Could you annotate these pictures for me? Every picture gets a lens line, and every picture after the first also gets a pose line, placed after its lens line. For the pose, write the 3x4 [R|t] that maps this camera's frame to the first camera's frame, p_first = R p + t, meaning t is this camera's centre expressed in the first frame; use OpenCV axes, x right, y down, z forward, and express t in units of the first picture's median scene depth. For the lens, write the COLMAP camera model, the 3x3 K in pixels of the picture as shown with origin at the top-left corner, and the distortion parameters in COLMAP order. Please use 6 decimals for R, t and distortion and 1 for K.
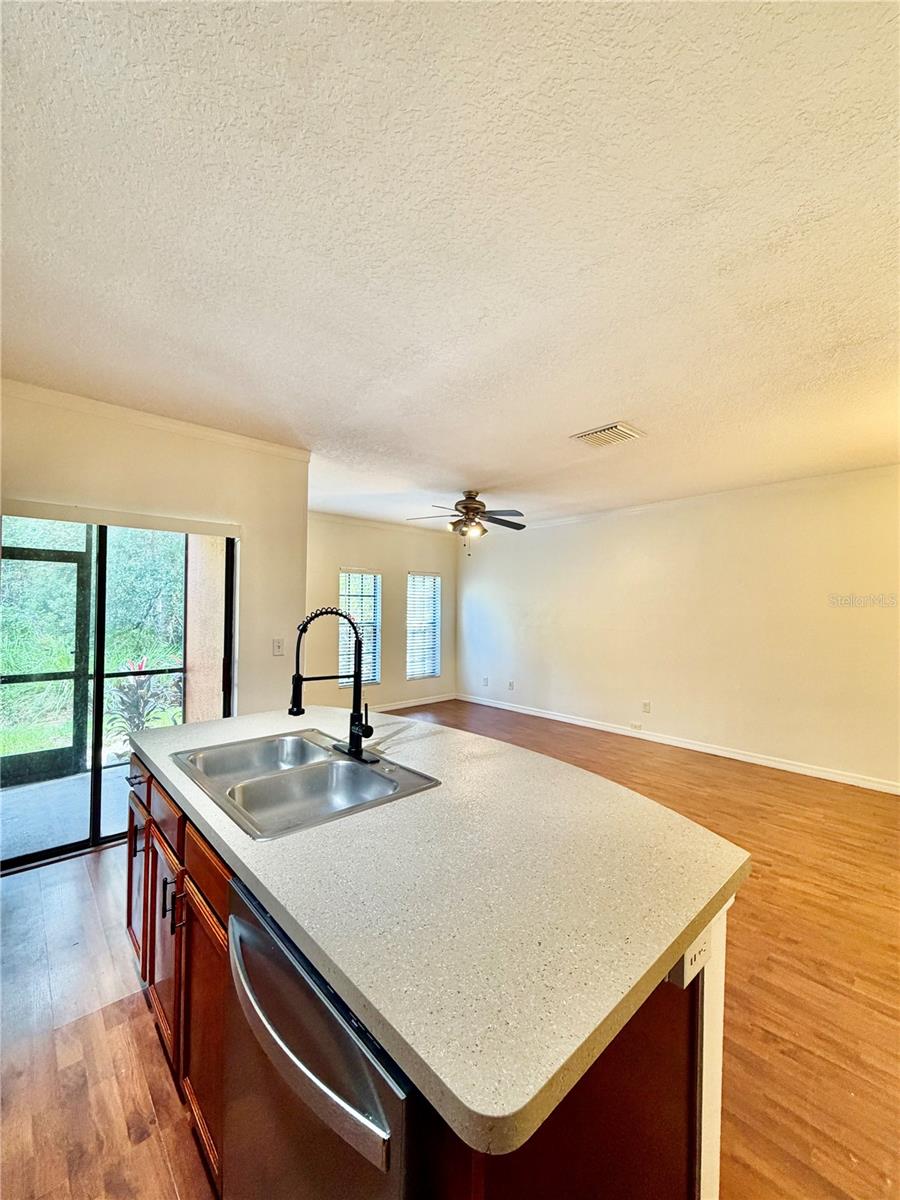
lens RADIAL K [[478.9, 0, 450.0], [0, 478.9, 600.0], [0, 0, 1]] dist [-0.000072, -0.000062]
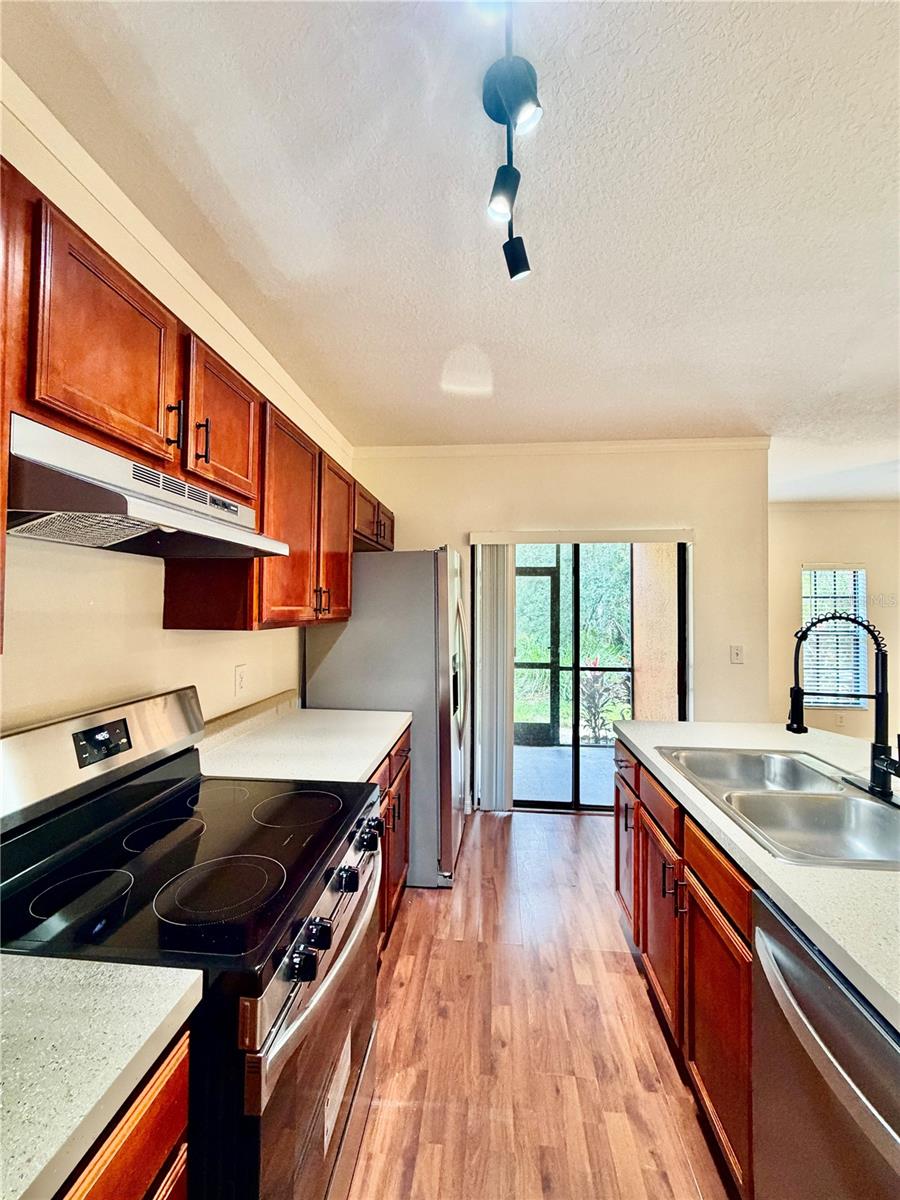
lens RADIAL K [[478.9, 0, 450.0], [0, 478.9, 600.0], [0, 0, 1]] dist [-0.000072, -0.000062]
pose [[0.672195, -0.017165, -0.740175, -0.081456], [0.010245, 0.999851, -0.013883, -0.000402], [0.740303, 0.001749, 0.672271, -0.067996]]
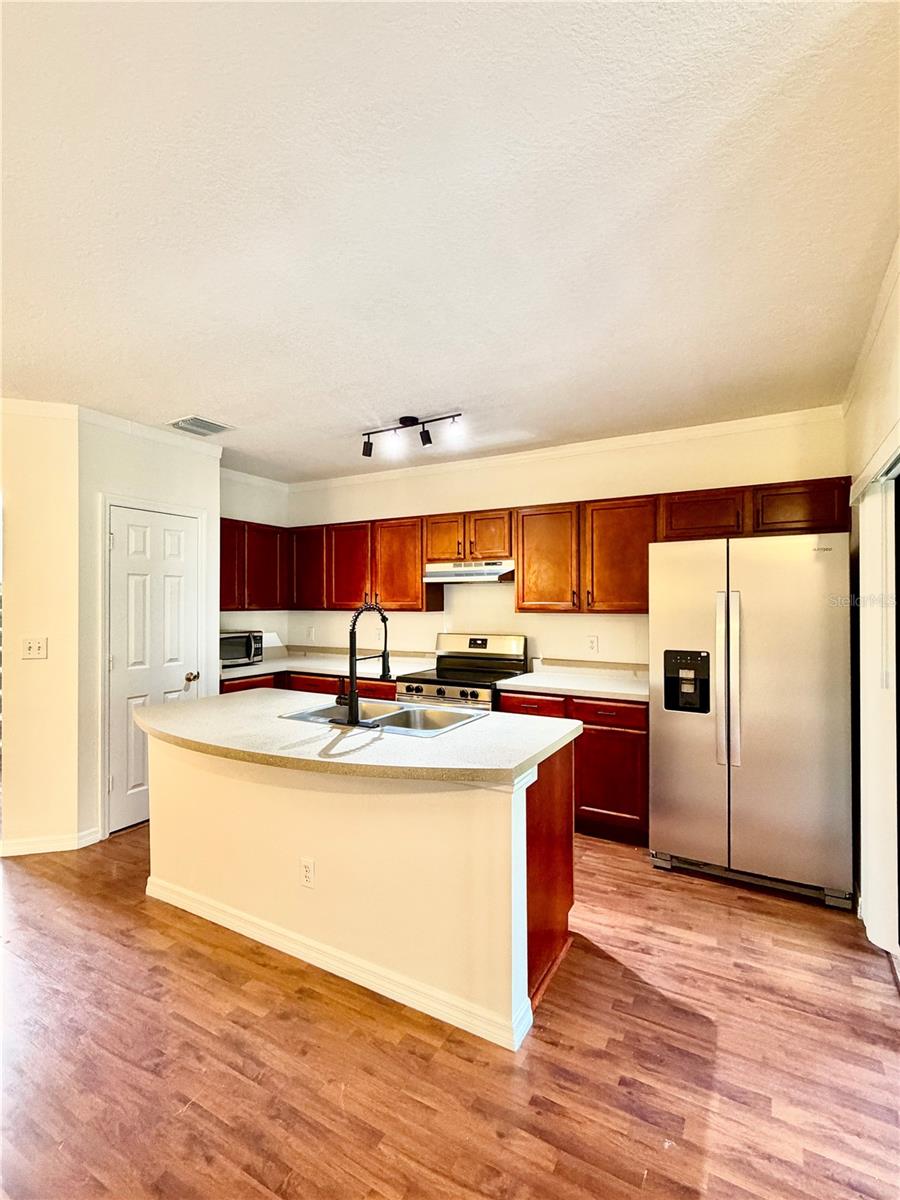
lens RADIAL K [[563.3, 0, 450.0], [0, 563.3, 600.0], [0, 0, 1]] dist [-0.002059, -0.000979]
pose [[-0.953224, -0.011491, -0.302045, -0.000479], [-0.005510, 0.999772, -0.020646, 0.036849], [0.302213, -0.018016, -0.953070, 2.410810]]
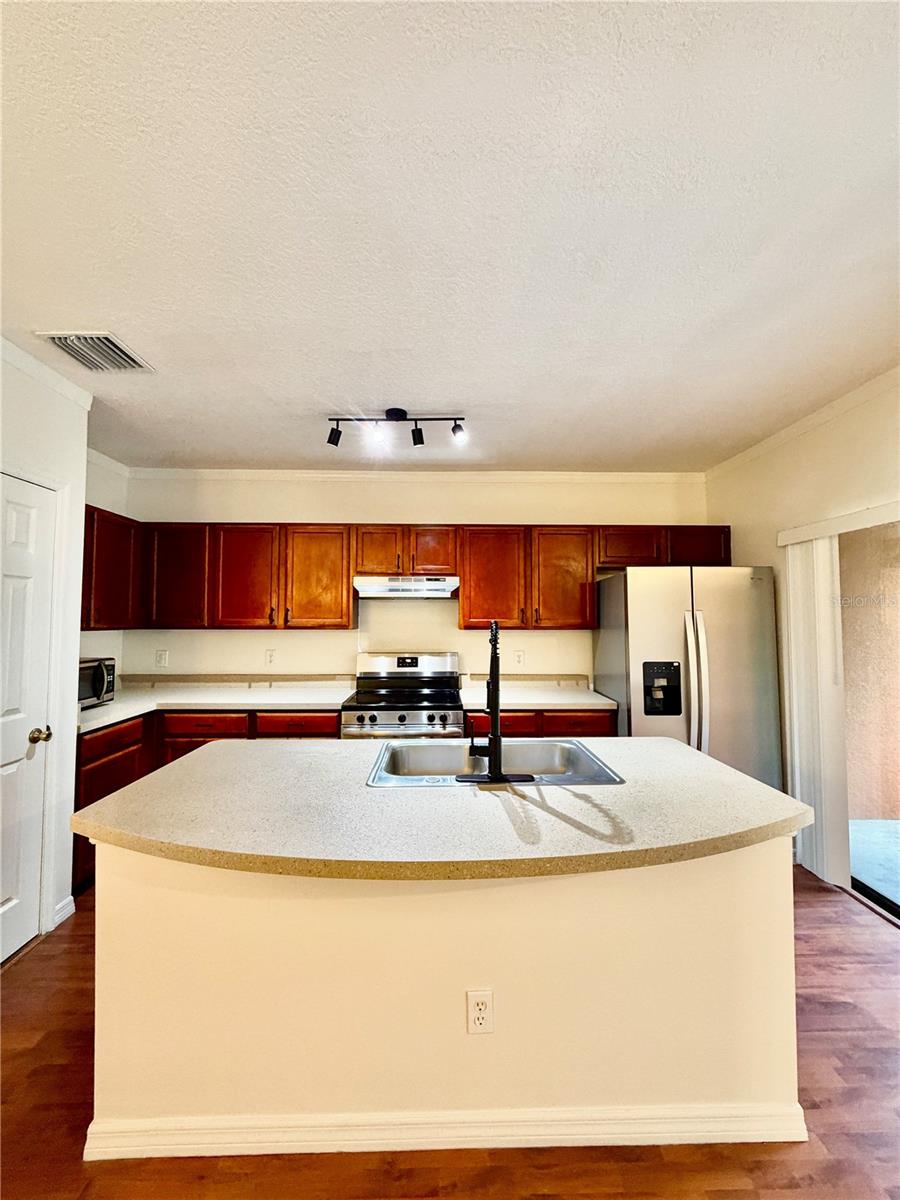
lens RADIAL K [[478.9, 0, 450.0], [0, 478.9, 600.0], [0, 0, 1]] dist [-0.000072, -0.000062]
pose [[-0.659795, -0.042023, -0.750270, 0.555609], [0.001942, 0.998336, -0.057625, 0.030689], [0.751443, -0.039478, -0.658616, 1.537136]]
